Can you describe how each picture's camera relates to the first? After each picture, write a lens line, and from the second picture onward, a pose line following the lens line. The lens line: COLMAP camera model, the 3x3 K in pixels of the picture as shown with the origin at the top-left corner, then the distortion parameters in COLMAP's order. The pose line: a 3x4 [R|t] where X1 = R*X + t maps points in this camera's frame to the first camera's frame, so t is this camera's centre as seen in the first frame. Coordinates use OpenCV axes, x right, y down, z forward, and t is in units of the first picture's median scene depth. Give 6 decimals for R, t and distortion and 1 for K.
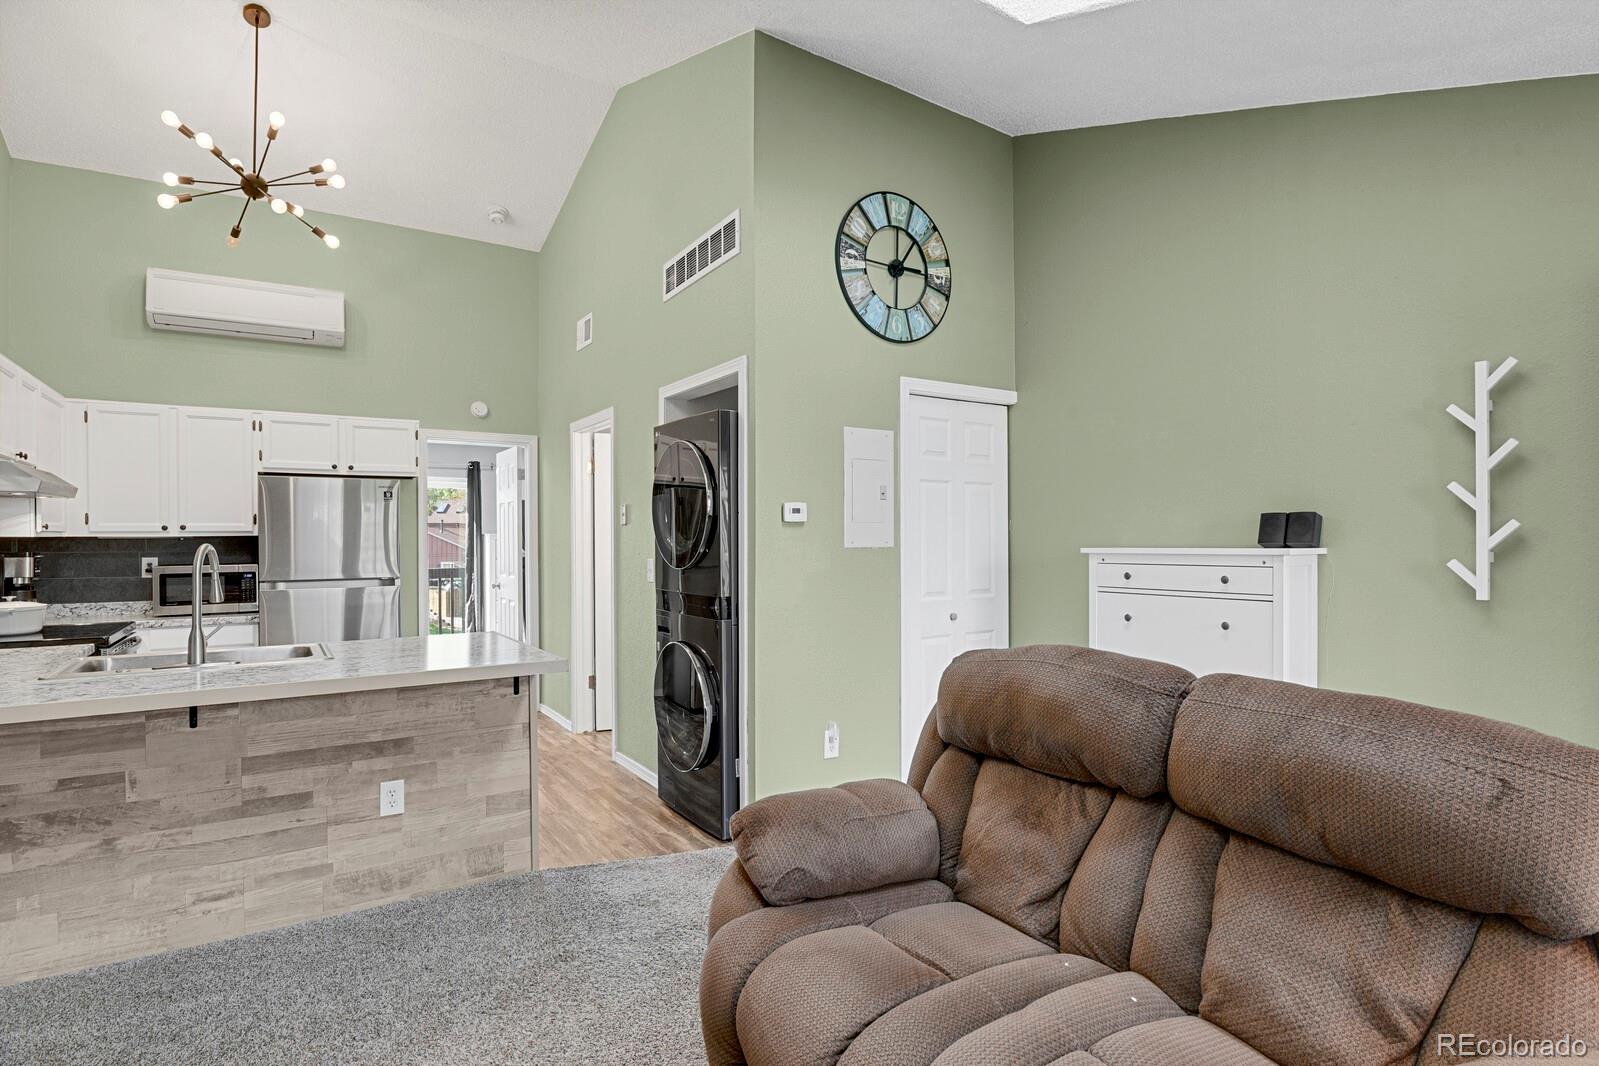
lens RADIAL K [[778.6, 0, 808.8], [0, 778.6, 540.3], [0, 0, 1]] dist [-0.033320, -0.001655]
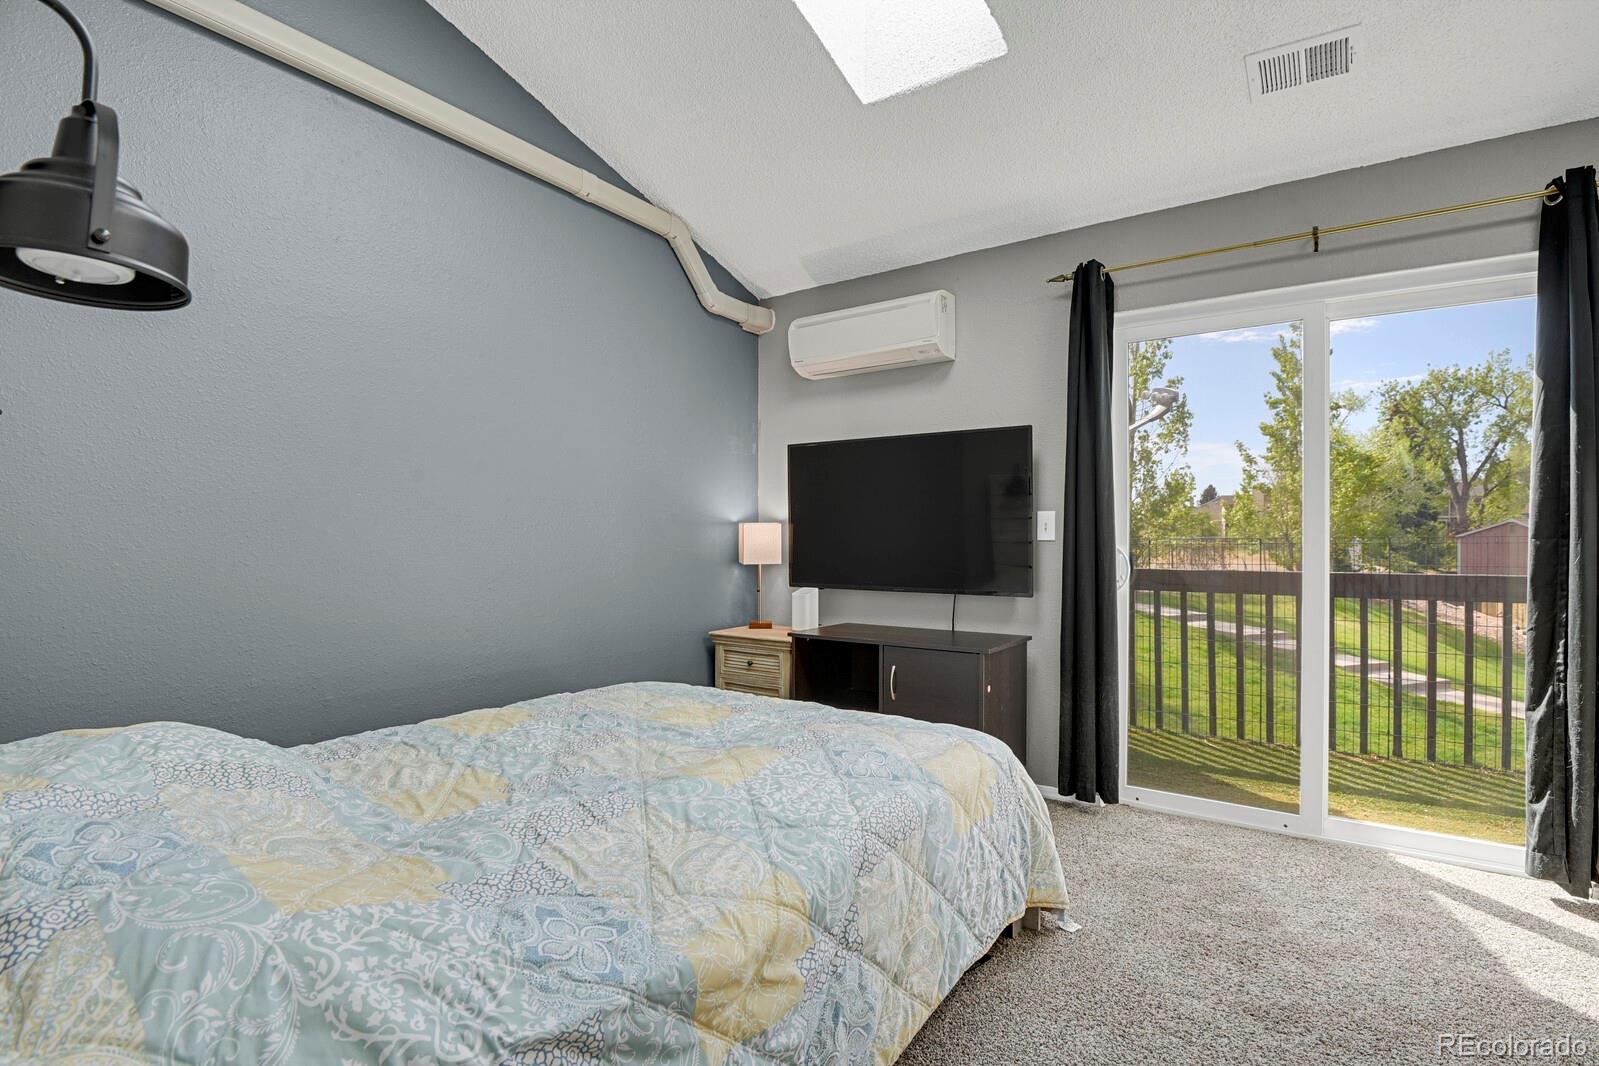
lens RADIAL K [[779.1, 0, 804.9], [0, 779.1, 539.6], [0, 0, 1]] dist [-0.024292, -0.001753]
pose [[0.340185, 0.008461, -0.940320, -0.666698], [-0.005392, 0.999961, 0.007047, 0.051632], [0.940343, 0.002673, 0.340218, 1.593768]]
